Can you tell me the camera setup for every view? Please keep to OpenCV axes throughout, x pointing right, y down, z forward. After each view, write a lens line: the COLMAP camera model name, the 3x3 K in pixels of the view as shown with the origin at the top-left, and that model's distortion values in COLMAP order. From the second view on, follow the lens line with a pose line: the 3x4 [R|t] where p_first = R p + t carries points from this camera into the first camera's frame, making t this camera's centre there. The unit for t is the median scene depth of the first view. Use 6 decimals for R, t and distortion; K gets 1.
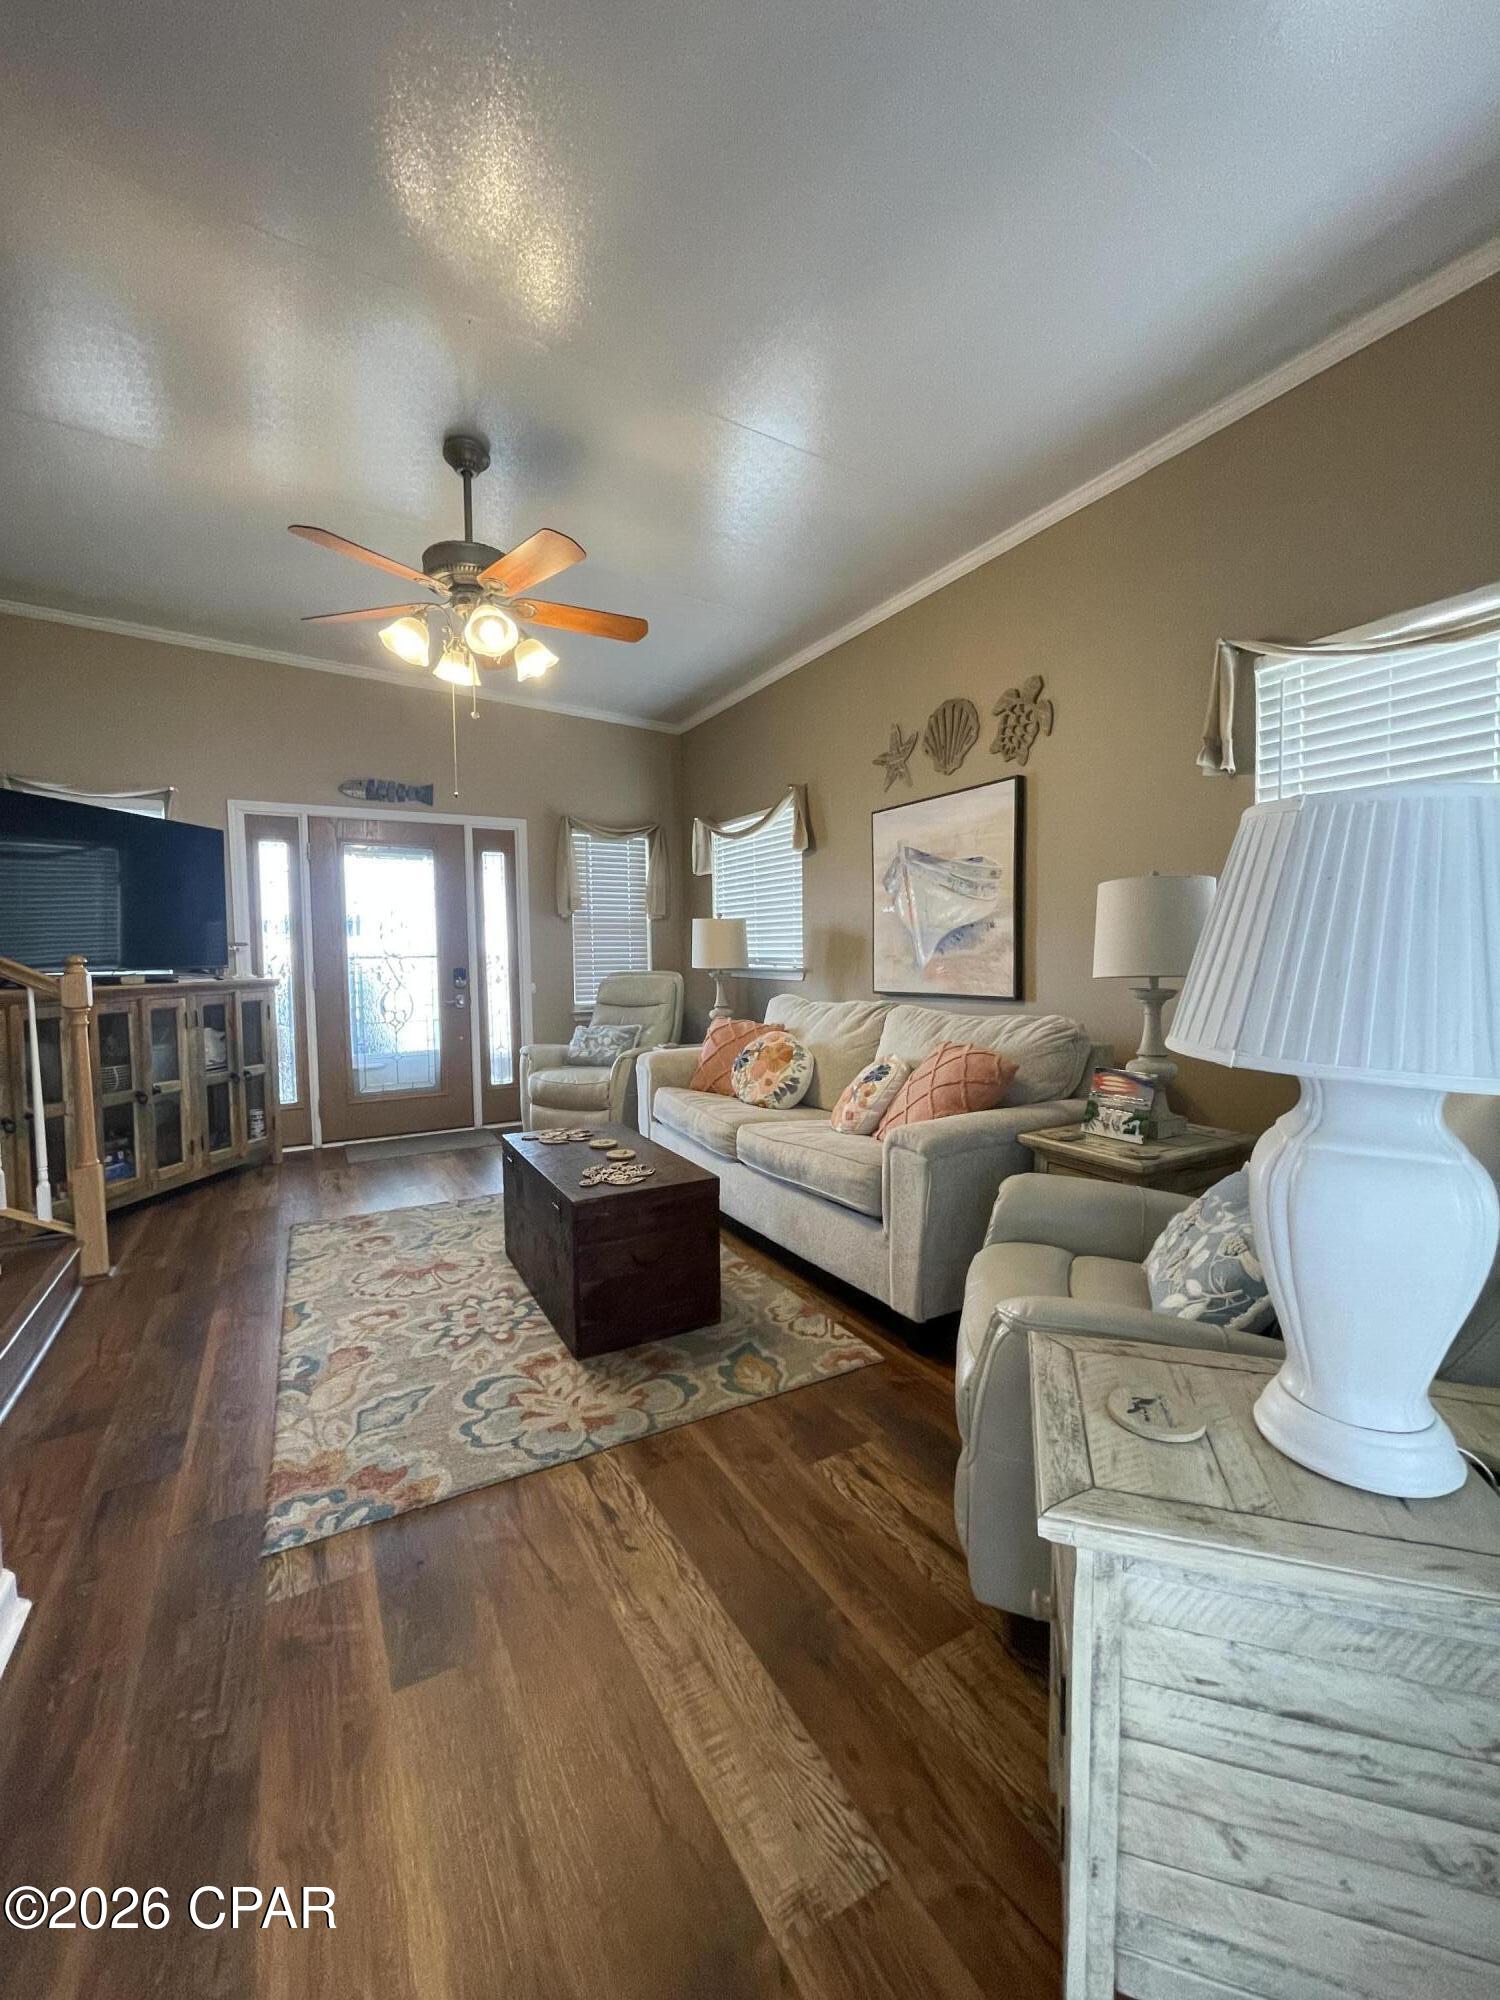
lens RADIAL K [[794.8, 0, 748.5], [0, 794.8, 997.5], [0, 0, 1]] dist [0.002360, -0.000238]
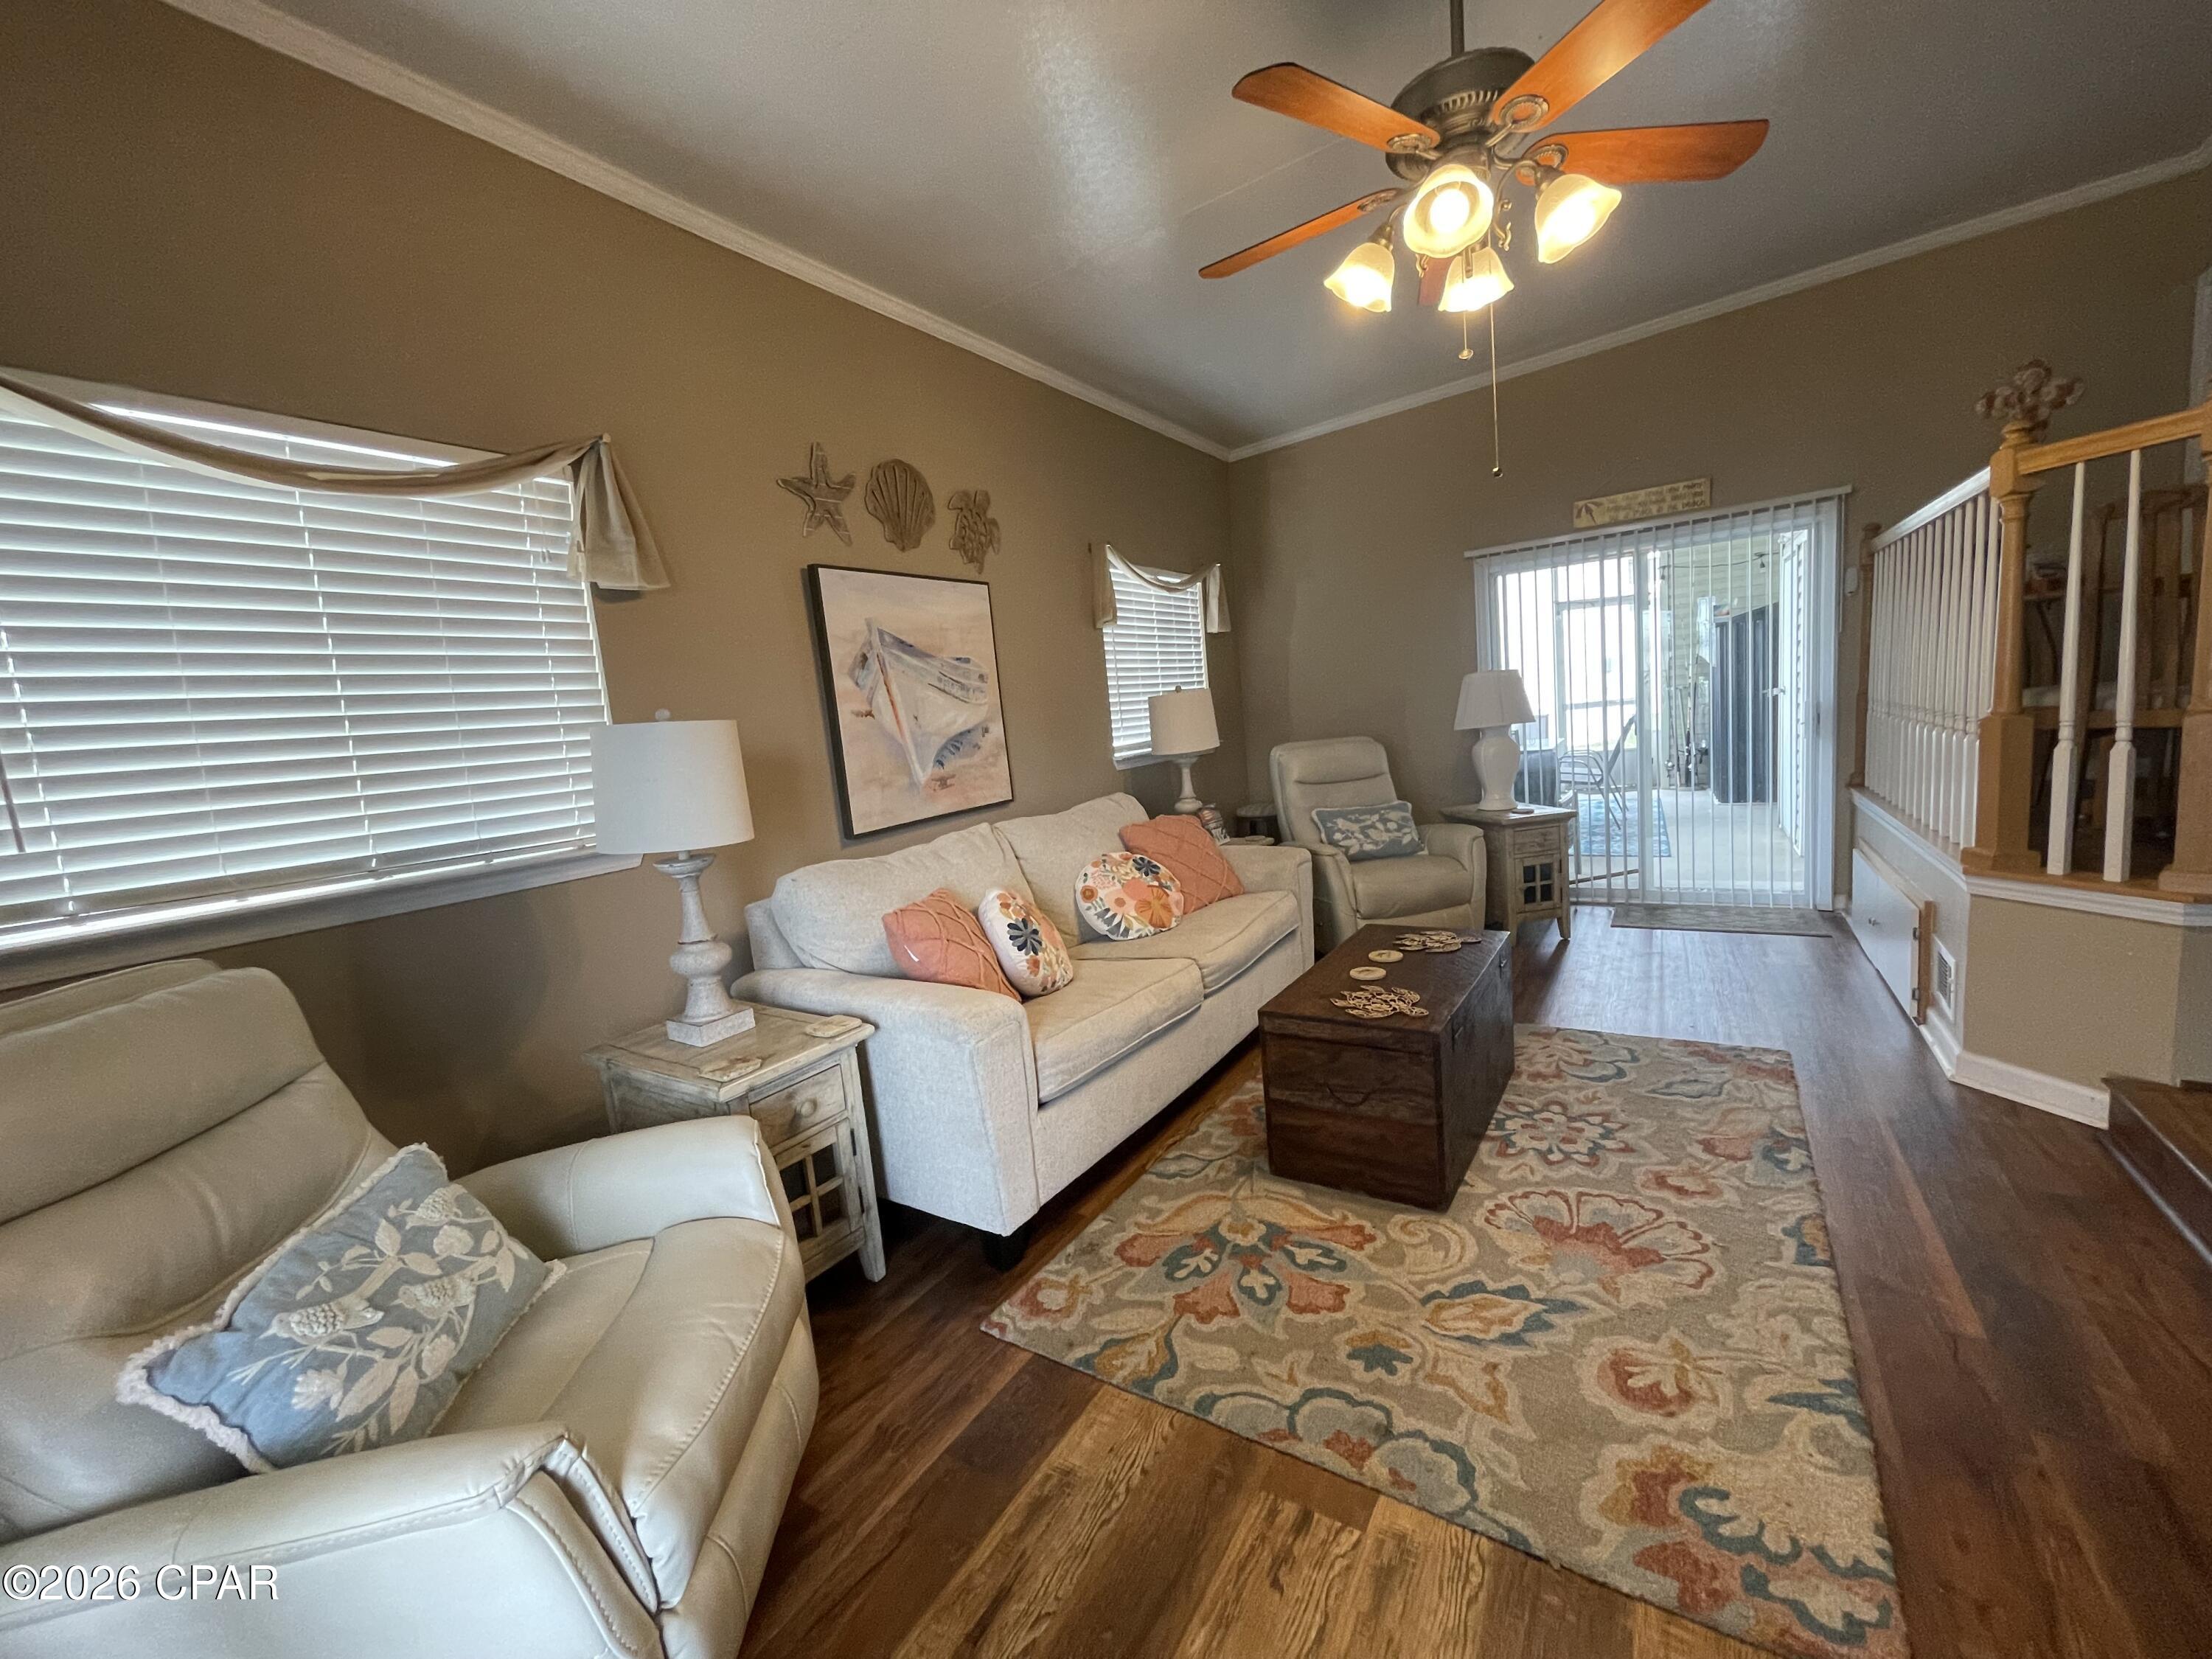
lens RADIAL K [[879.1, 0, 1102.2], [0, 879.1, 837.5], [0, 0, 1]] dist [0.002360, -0.000238]
pose [[-0.453249, -0.070498, 0.888592, -0.832018], [0.151009, 0.976386, 0.154489, -0.124954], [-0.878499, 0.204207, -0.431901, 1.578896]]
